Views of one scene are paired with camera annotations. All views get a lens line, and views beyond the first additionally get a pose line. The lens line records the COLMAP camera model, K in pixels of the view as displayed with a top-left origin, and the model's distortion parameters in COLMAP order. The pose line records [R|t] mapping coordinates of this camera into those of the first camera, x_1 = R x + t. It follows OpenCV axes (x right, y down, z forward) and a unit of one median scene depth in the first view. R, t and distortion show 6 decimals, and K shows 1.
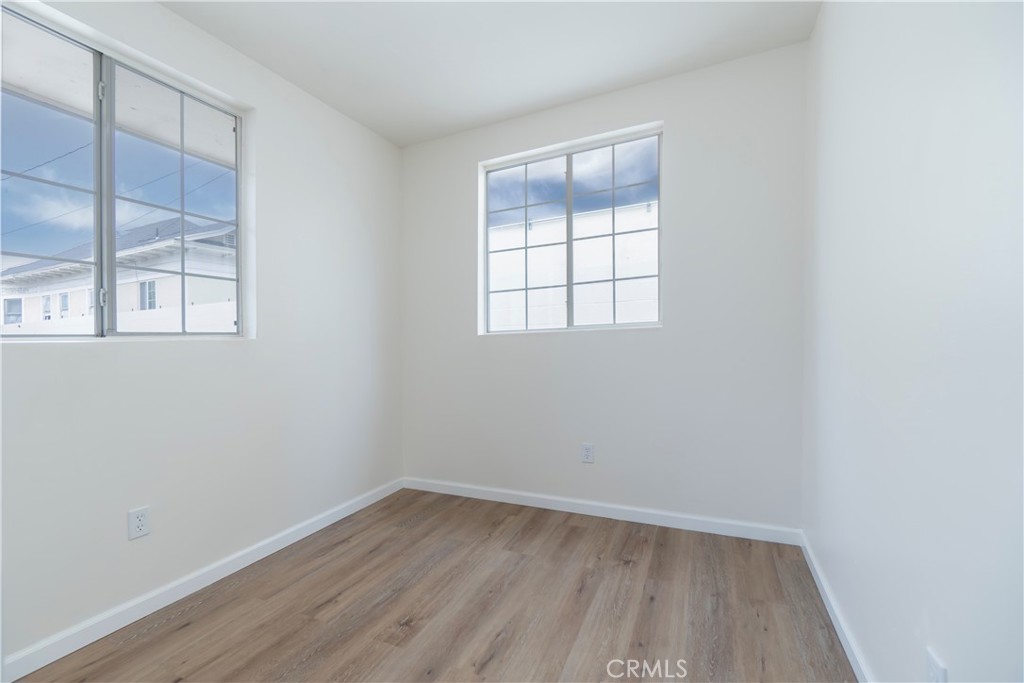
lens RADIAL K [[449.1, 0, 498.2], [0, 449.1, 337.0], [0, 0, 1]] dist [0.001534, -0.000263]
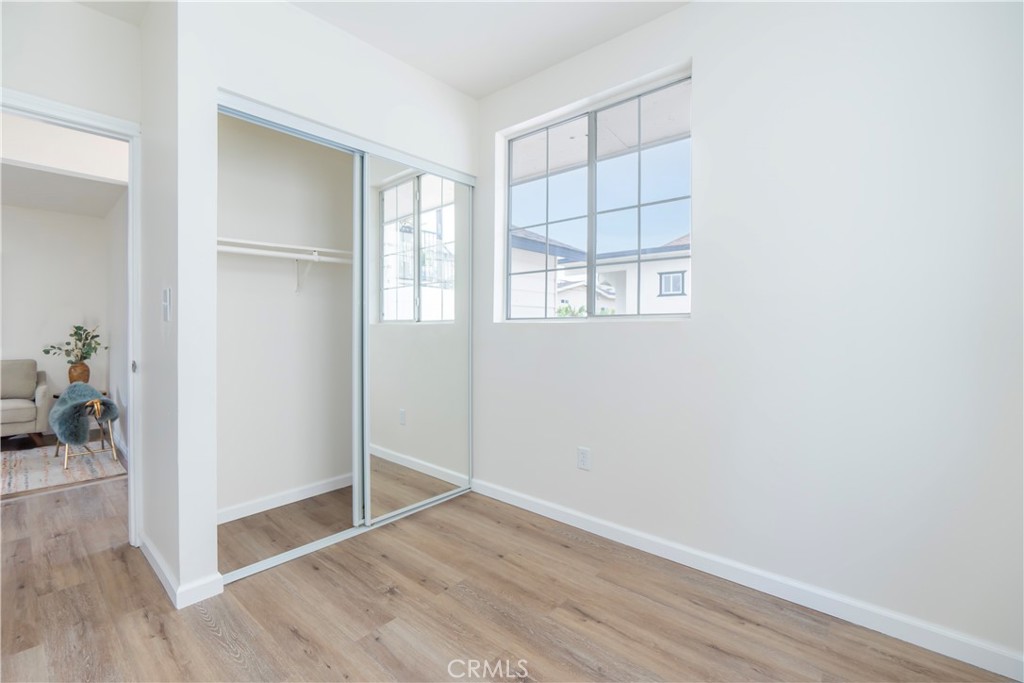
lens RADIAL K [[449.7, 0, 502.8], [0, 449.7, 330.8], [0, 0, 1]] dist [0.006220, -0.000022]
pose [[-0.276510, 0.033597, -0.960424, 0.512340], [0.015744, 0.999413, 0.030429, -0.010800], [0.960882, -0.006707, -0.276877, 1.083778]]
